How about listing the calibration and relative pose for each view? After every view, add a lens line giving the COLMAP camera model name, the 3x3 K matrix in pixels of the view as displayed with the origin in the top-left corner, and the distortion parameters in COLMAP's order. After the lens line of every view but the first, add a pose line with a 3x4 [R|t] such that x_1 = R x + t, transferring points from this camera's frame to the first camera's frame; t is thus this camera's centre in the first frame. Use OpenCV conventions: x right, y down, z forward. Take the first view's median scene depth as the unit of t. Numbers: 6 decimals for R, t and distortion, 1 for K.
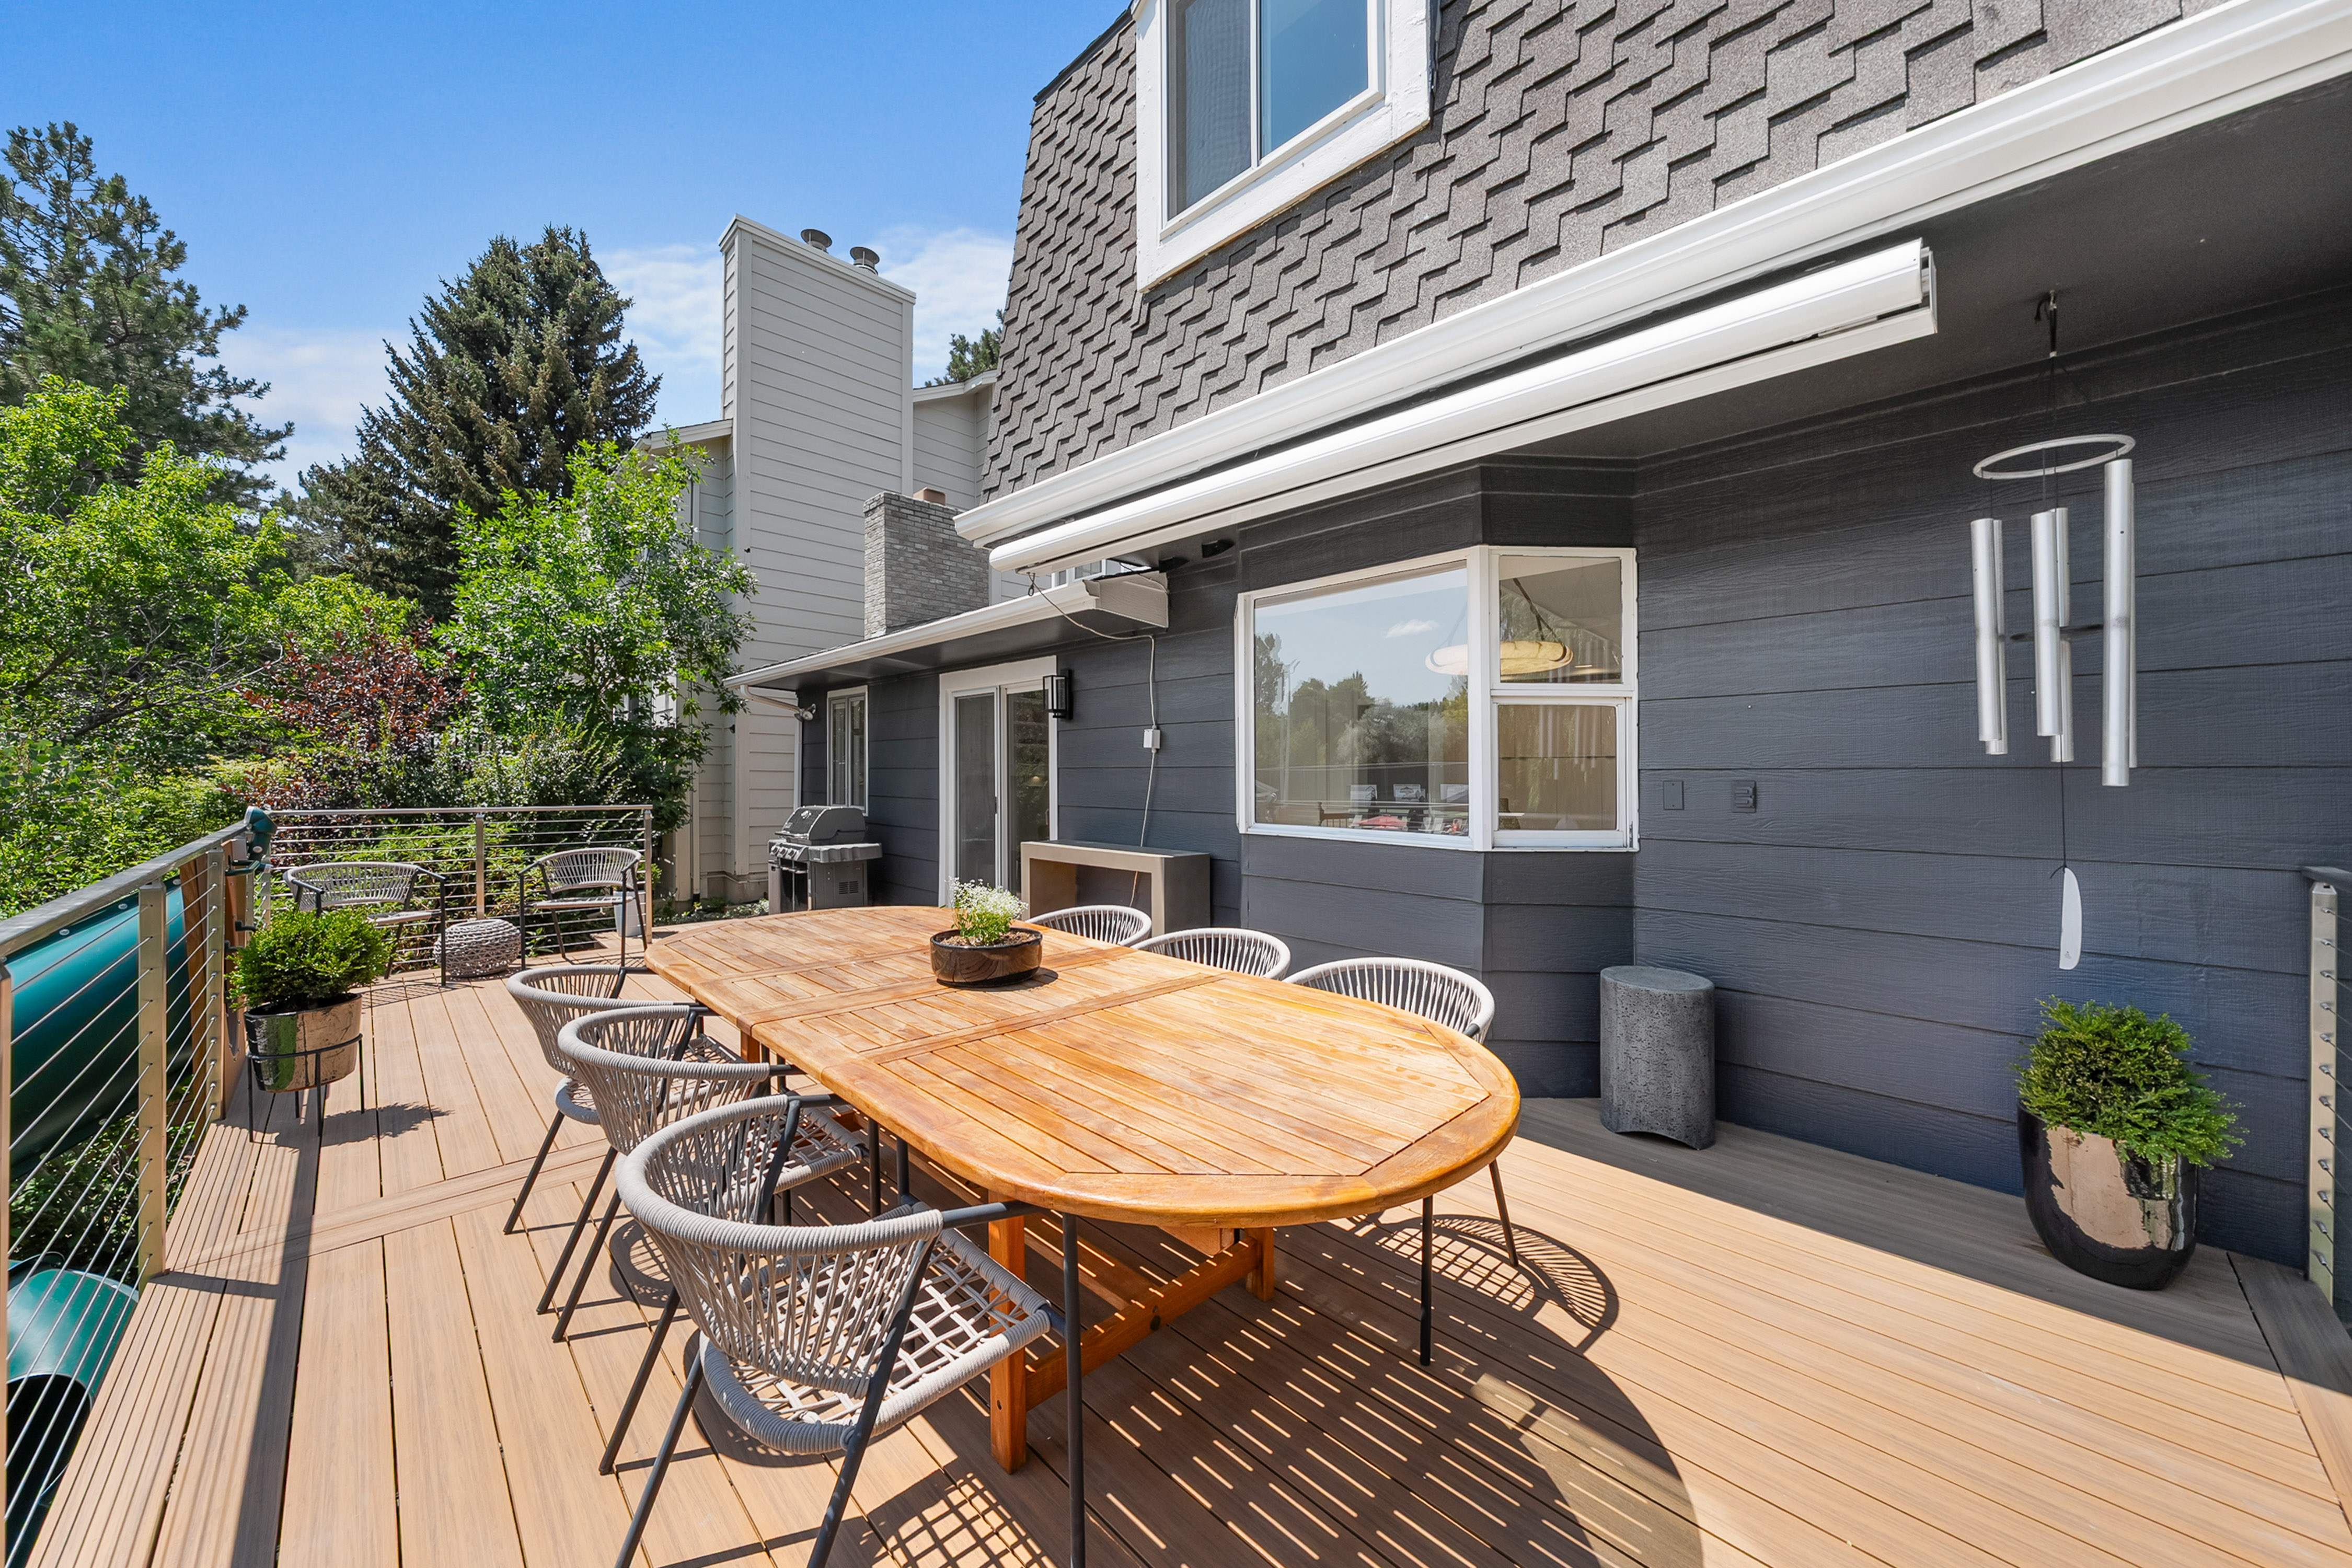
lens RADIAL K [[824.7, 0, 1157.5], [0, 824.7, 768.4], [0, 0, 1]] dist [0.000260, -0.000134]
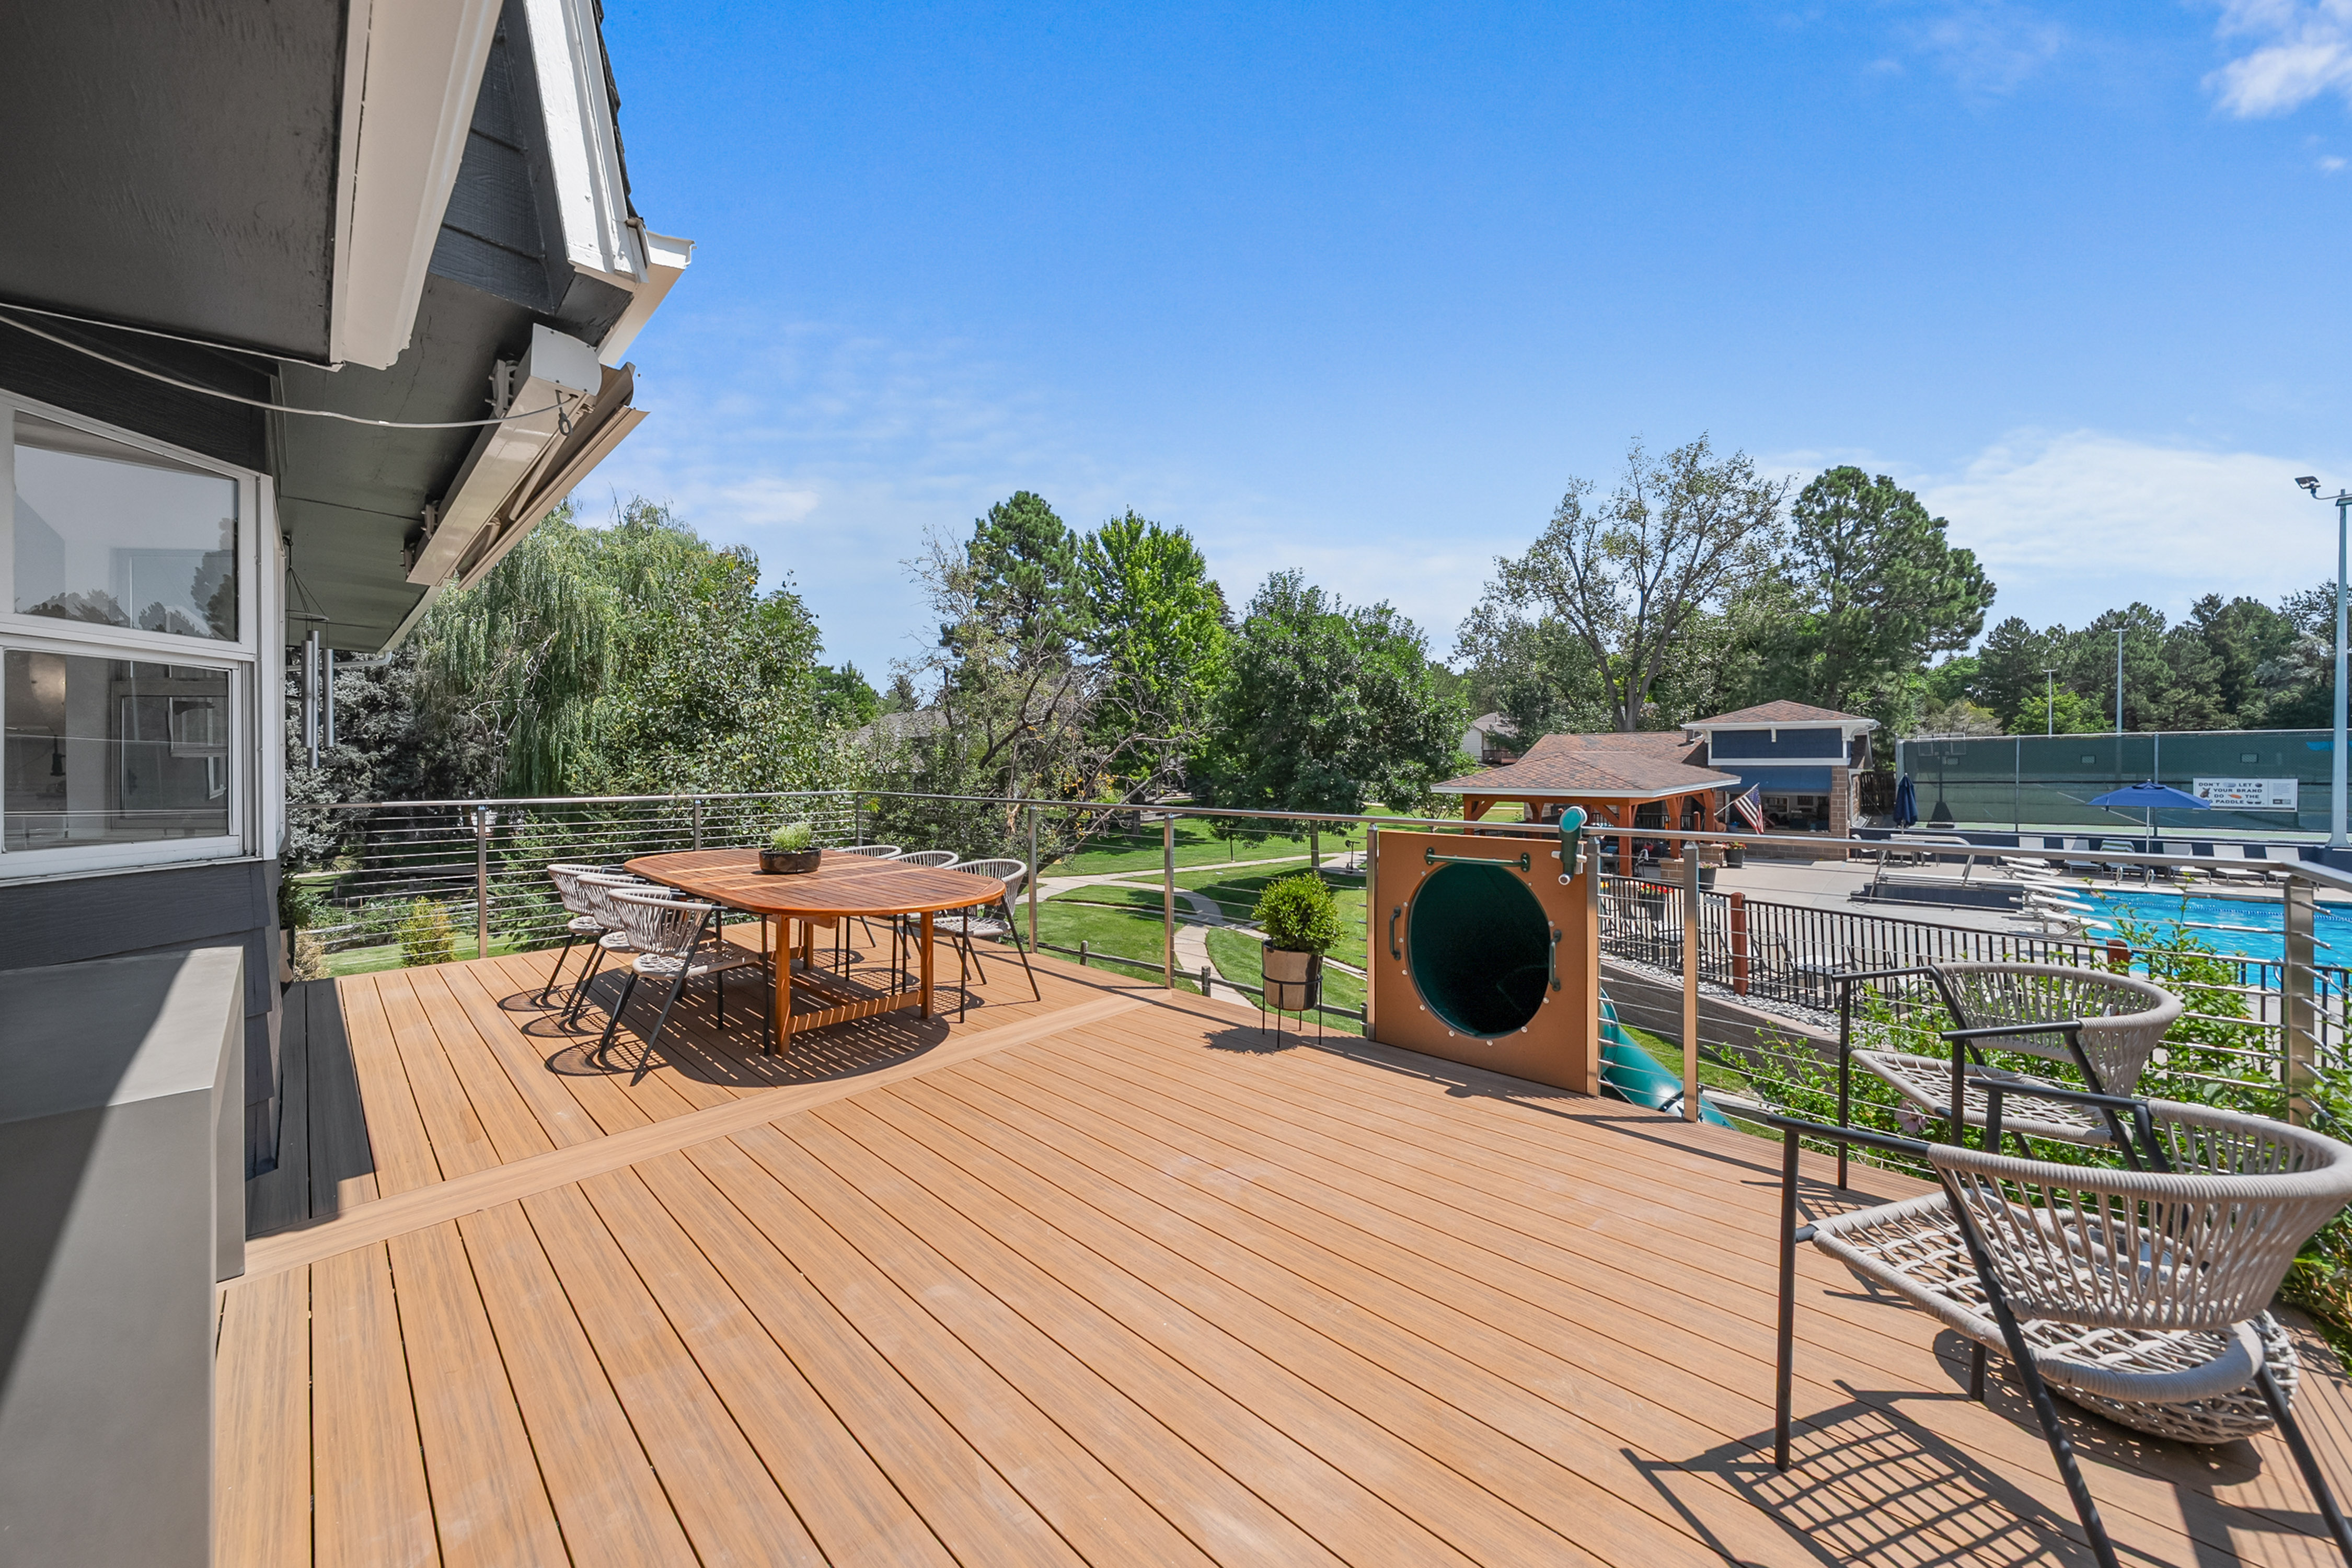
lens RADIAL K [[824.7, 0, 1157.5], [0, 824.7, 768.4], [0, 0, 1]] dist [0.000260, -0.000134]
pose [[-0.999194, 0.001004, -0.040120, -0.691315], [0.001185, 0.999989, -0.004470, 0.017419], [0.040116, -0.004514, -0.999185, 2.042964]]
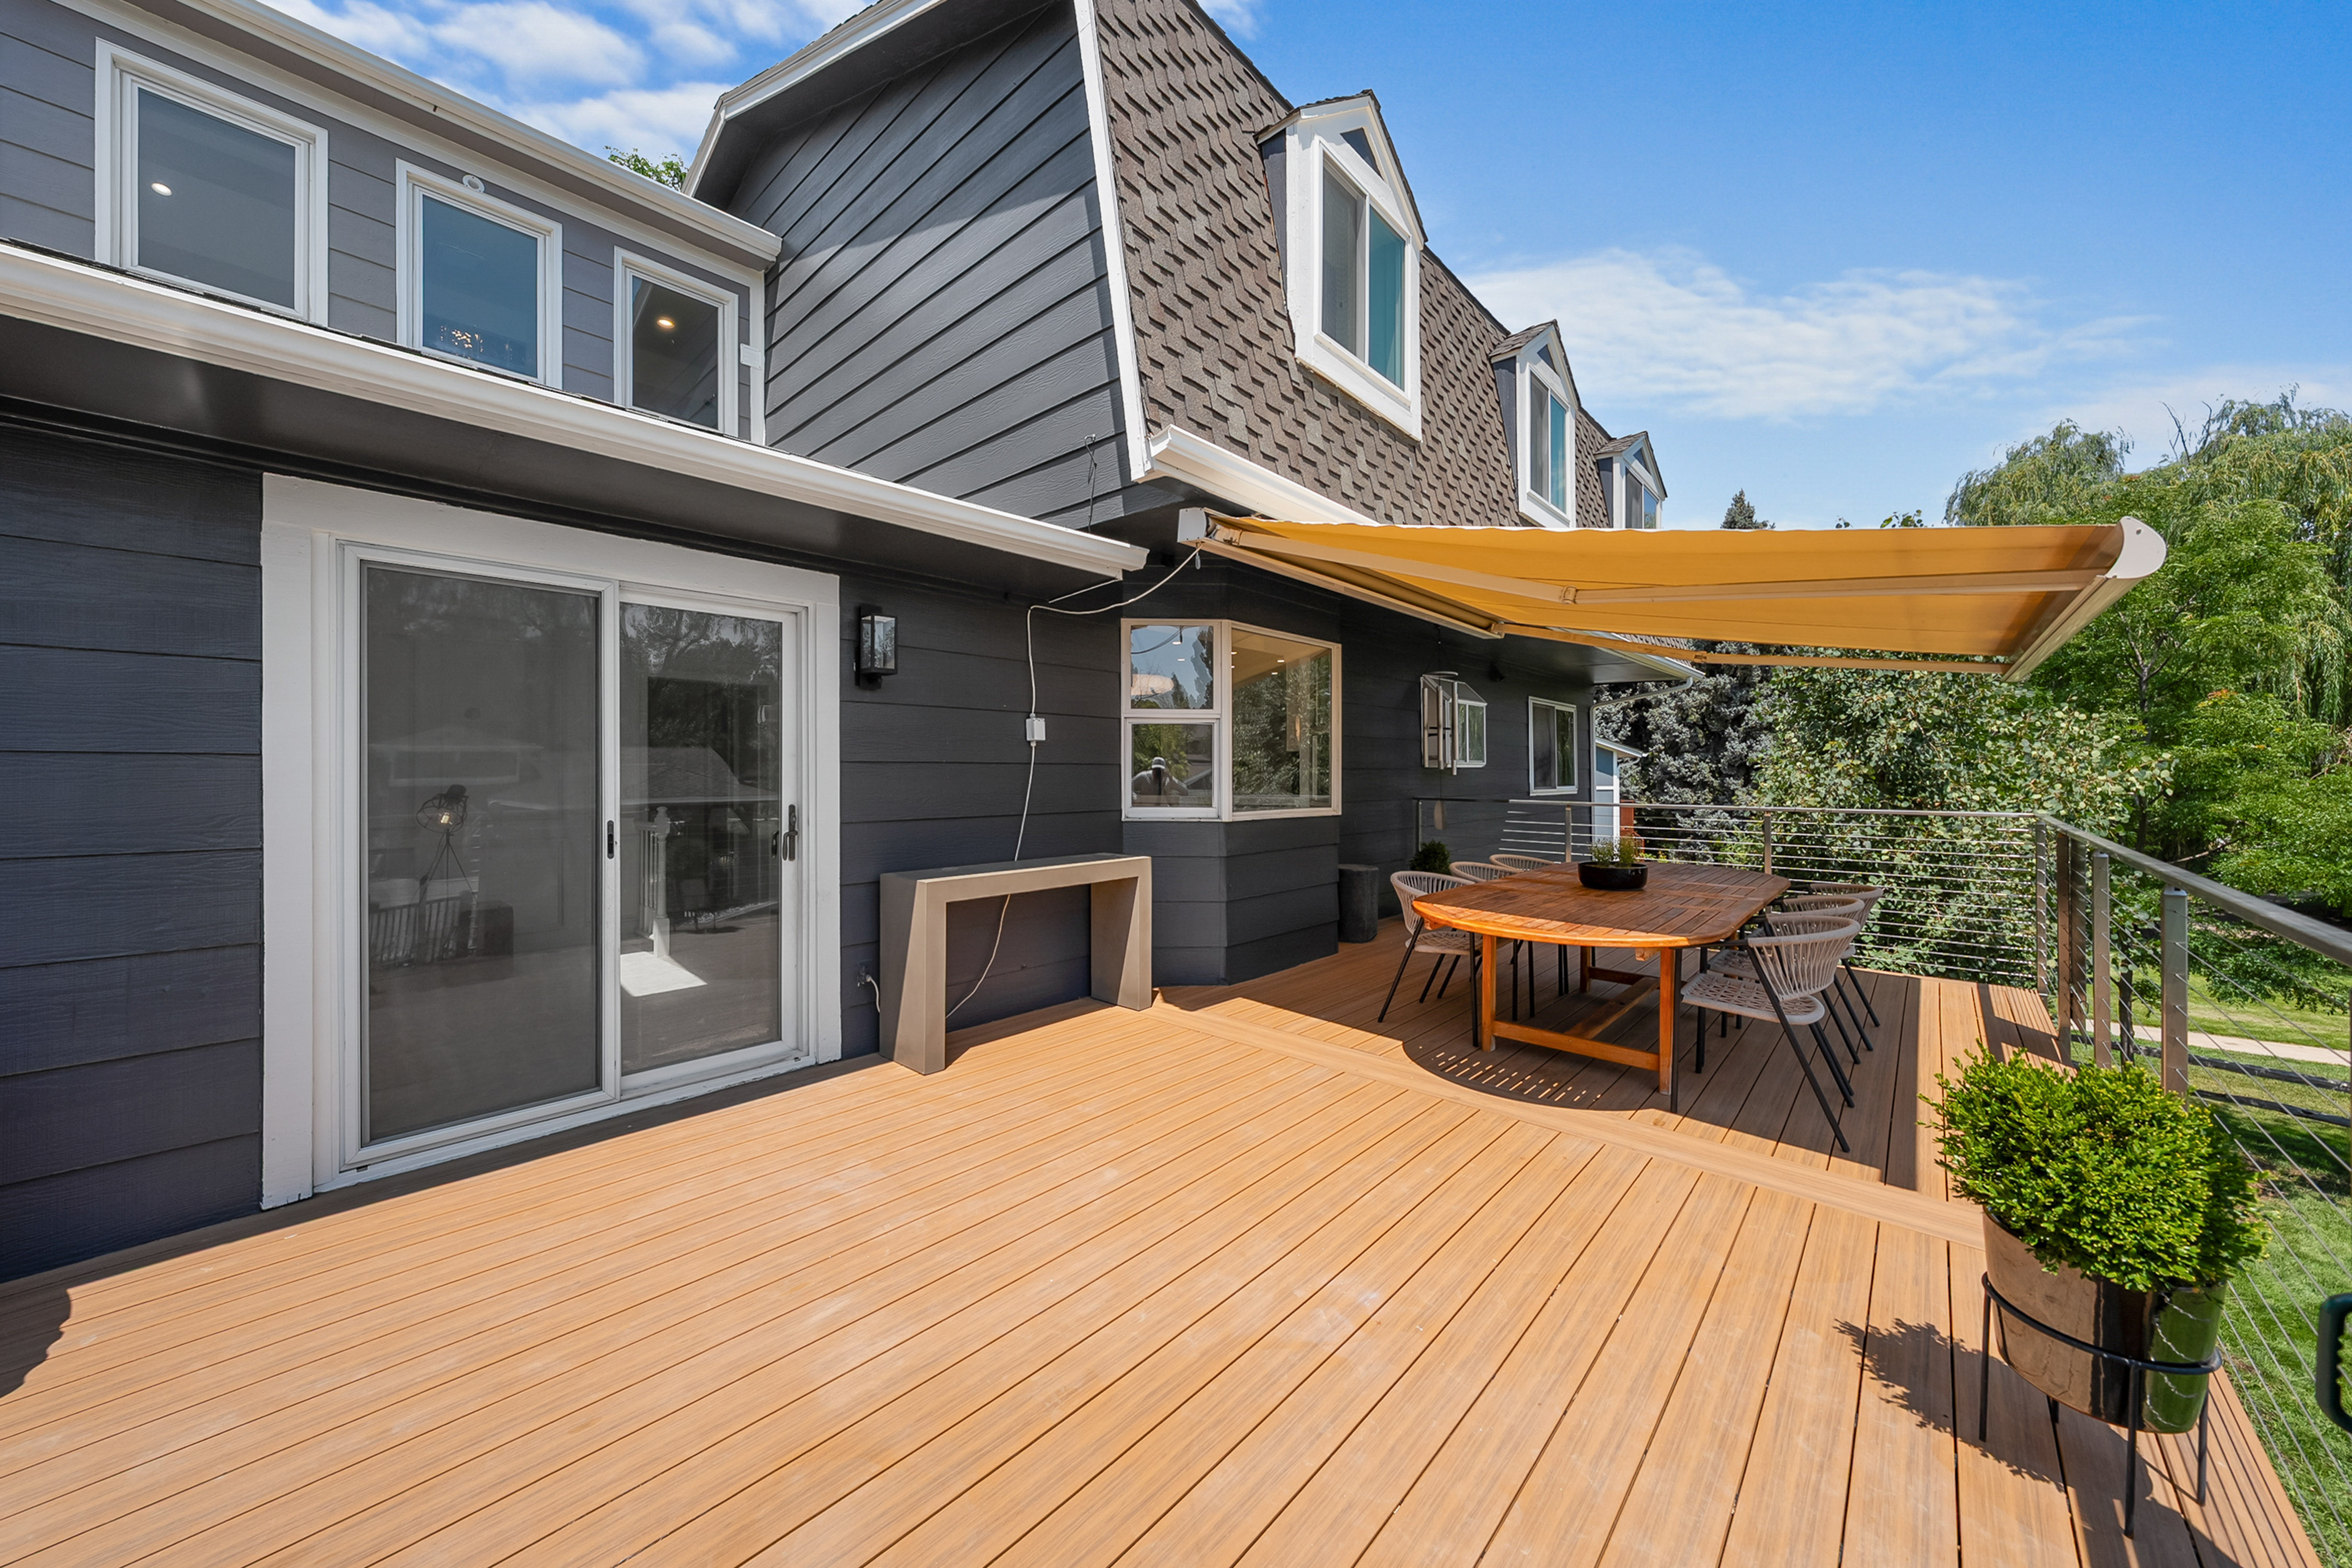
lens RADIAL K [[824.7, 0, 1157.5], [0, 824.7, 768.4], [0, 0, 1]] dist [0.000260, -0.000134]
pose [[-0.051752, 0.001972, 0.998658, -1.346442], [-0.005343, 0.999983, -0.002252, 0.008730], [-0.998646, -0.005452, -0.051740, 1.434758]]
